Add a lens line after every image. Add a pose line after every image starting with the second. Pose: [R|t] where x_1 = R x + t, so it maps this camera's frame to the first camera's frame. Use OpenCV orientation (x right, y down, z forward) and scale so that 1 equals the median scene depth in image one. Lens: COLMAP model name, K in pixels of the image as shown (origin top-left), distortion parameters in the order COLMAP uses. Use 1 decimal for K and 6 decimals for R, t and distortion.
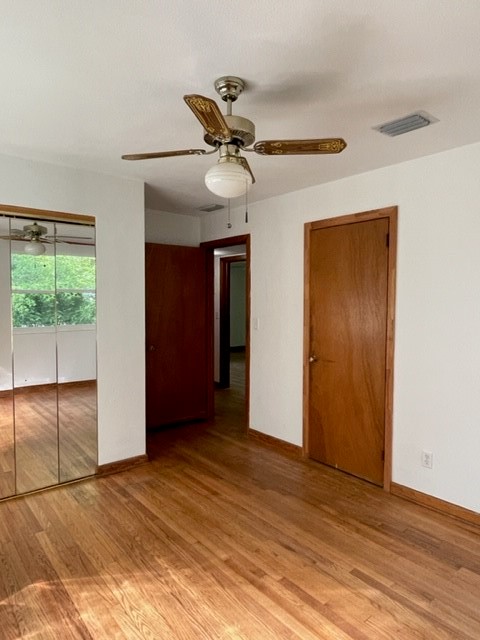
lens RADIAL K [[411.3, 0, 240.0], [0, 411.3, 320.0], [0, 0, 1]] dist [0.003760, -0.004273]
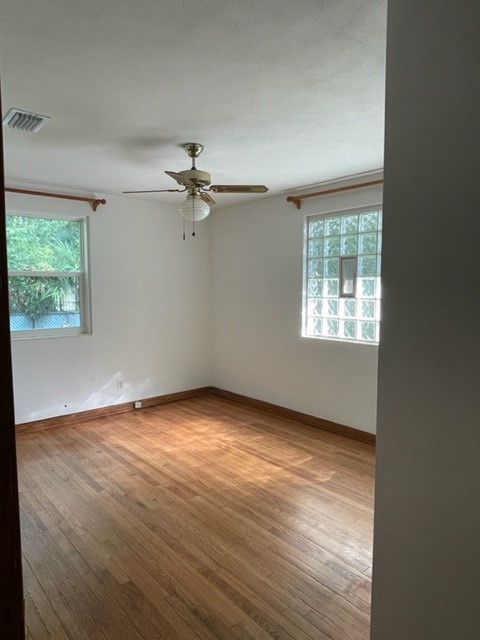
lens RADIAL K [[411.3, 0, 240.0], [0, 411.3, 320.0], [0, 0, 1]] dist [0.003760, -0.004273]
pose [[-0.999279, -0.004165, -0.037741, -0.123977], [-0.008991, 0.991655, 0.128608, -0.113101], [0.036890, 0.128854, -0.990977, 2.291476]]
